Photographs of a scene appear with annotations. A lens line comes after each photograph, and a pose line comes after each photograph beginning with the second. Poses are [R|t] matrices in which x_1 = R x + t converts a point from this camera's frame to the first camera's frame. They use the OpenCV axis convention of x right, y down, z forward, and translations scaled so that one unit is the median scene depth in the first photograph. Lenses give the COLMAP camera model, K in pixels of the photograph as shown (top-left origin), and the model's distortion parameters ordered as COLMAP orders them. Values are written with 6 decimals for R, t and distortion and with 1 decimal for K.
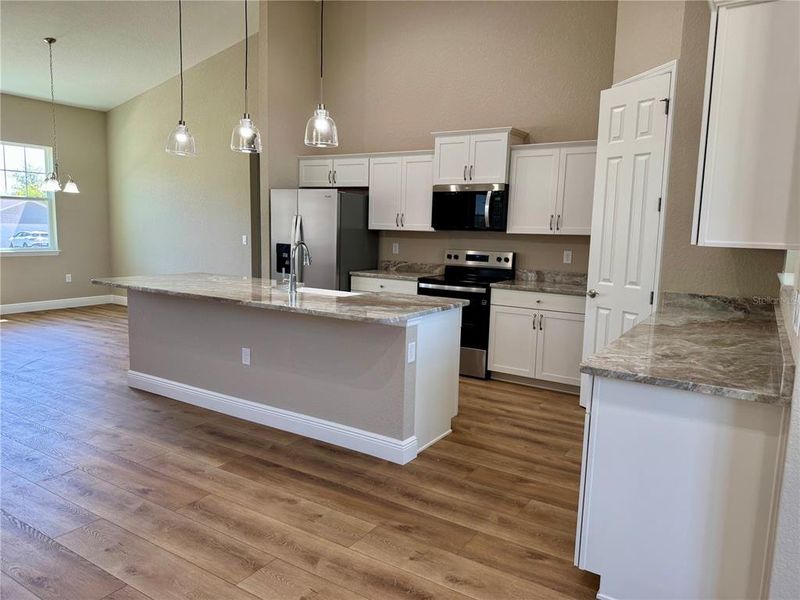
lens RADIAL K [[565.7, 0, 402.0], [0, 565.7, 301.6], [0, 0, 1]] dist [0.058790, -0.095279]
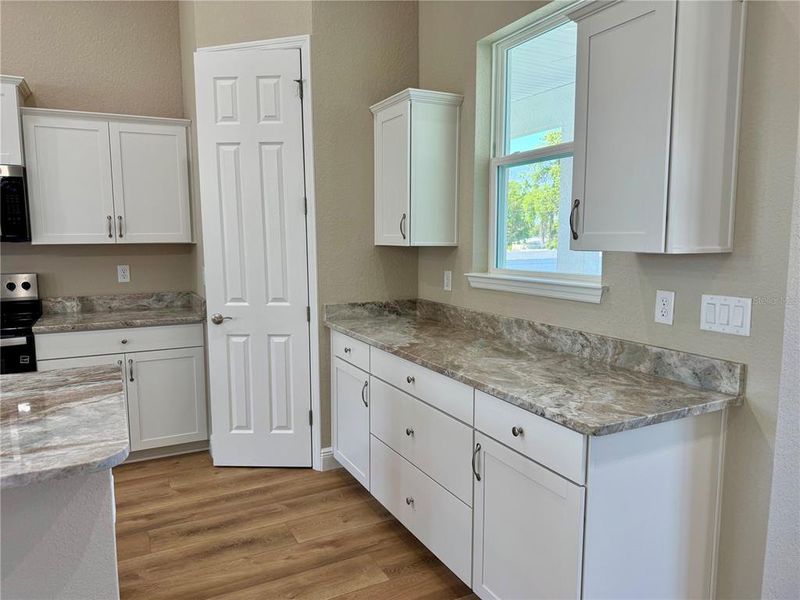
lens RADIAL K [[565.7, 0, 402.0], [0, 565.7, 301.6], [0, 0, 1]] dist [0.058790, -0.095279]
pose [[0.504484, -0.129805, 0.853608, -0.185325], [0.130019, 0.988782, 0.073519, -0.058991], [-0.853575, 0.073897, 0.515702, 0.375946]]
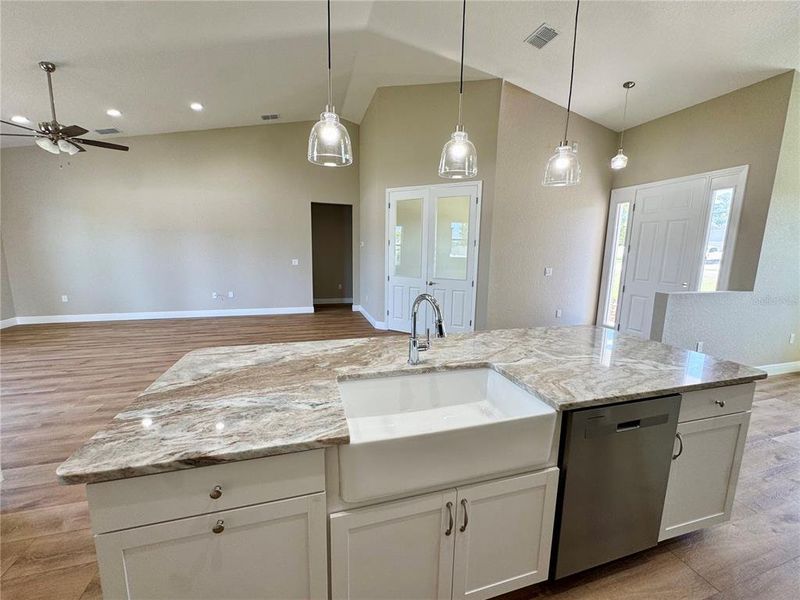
lens RADIAL K [[319.5, 0, 399.7], [0, 319.5, 299.0], [0, 0, 1]] dist [-0.001973, 0.000129]
pose [[-0.658351, 0.079291, -0.748523, 0.099721], [-0.131758, 0.966943, 0.218314, -0.154094], [0.741090, 0.242351, -0.626141, 1.059553]]
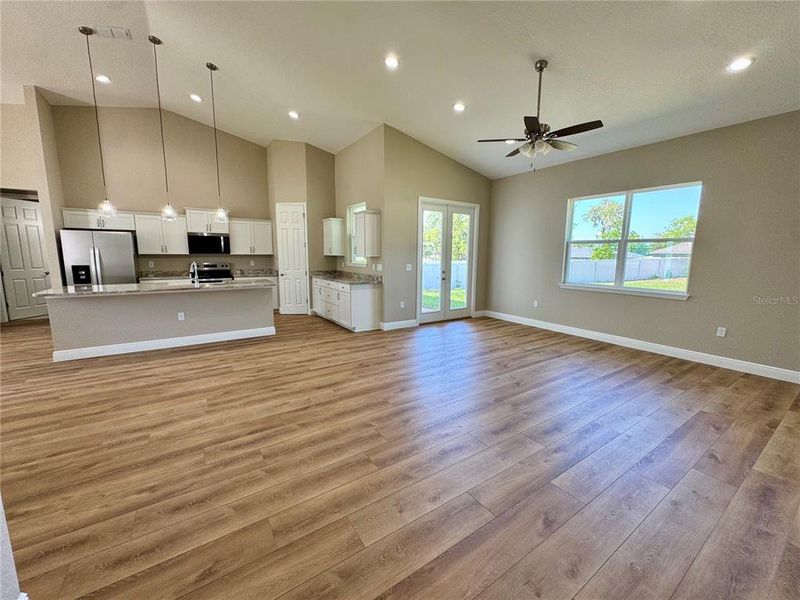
lens RADIAL K [[319.5, 0, 399.7], [0, 319.5, 299.0], [0, 0, 1]] dist [-0.001973, 0.000129]
pose [[0.407946, -0.153909, 0.899940, -0.878054], [0.121699, 0.986060, 0.113471, -0.002448], [-0.904859, 0.063231, 0.420990, -0.218451]]
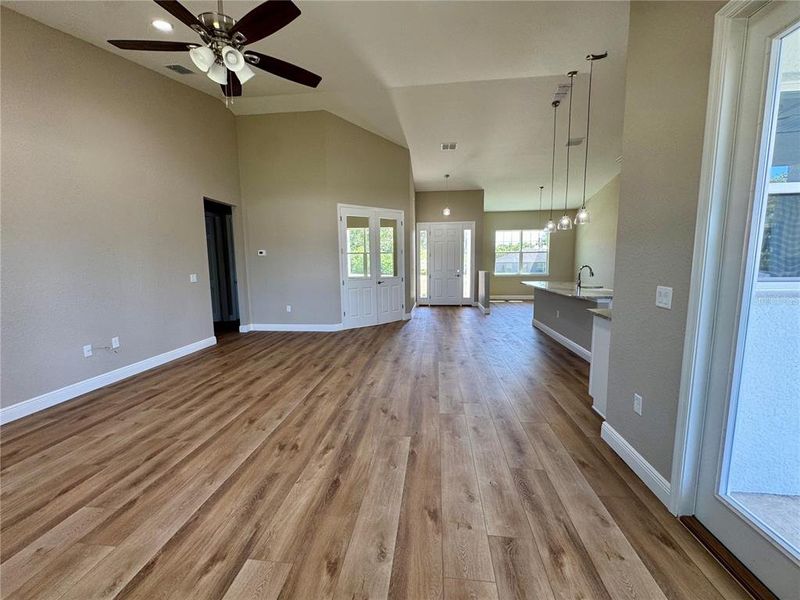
lens RADIAL K [[319.5, 0, 399.7], [0, 319.5, 299.0], [0, 0, 1]] dist [-0.001973, 0.000129]
pose [[0.440052, 0.074429, -0.894883, 0.555019], [-0.093512, 0.994939, 0.036767, 0.042265], [0.893090, 0.067503, 0.444784, -0.173156]]
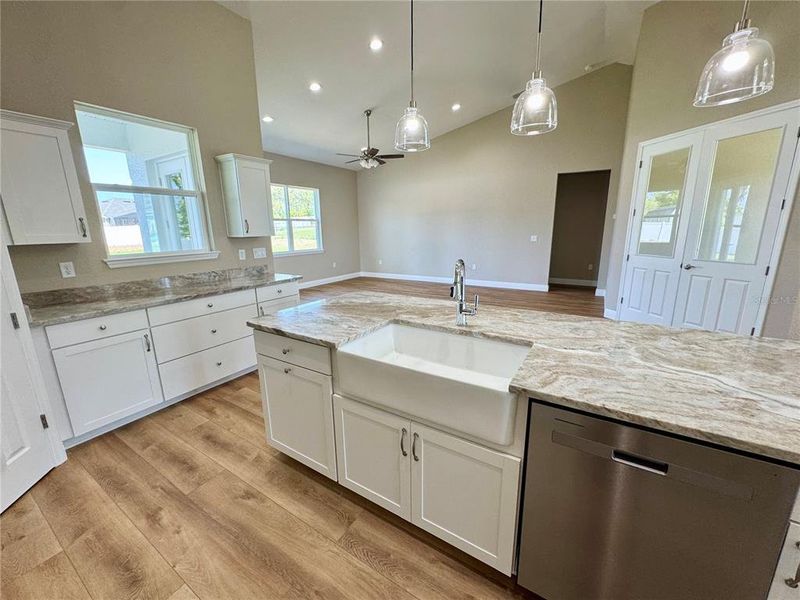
lens RADIAL K [[319.5, 0, 399.7], [0, 319.5, 299.0], [0, 0, 1]] dist [-0.001973, 0.000129]
pose [[-0.999943, -0.010248, -0.002898, -0.094655], [-0.010620, 0.939272, 0.343009, -0.168338], [-0.000793, 0.343020, -0.939328, 1.211541]]
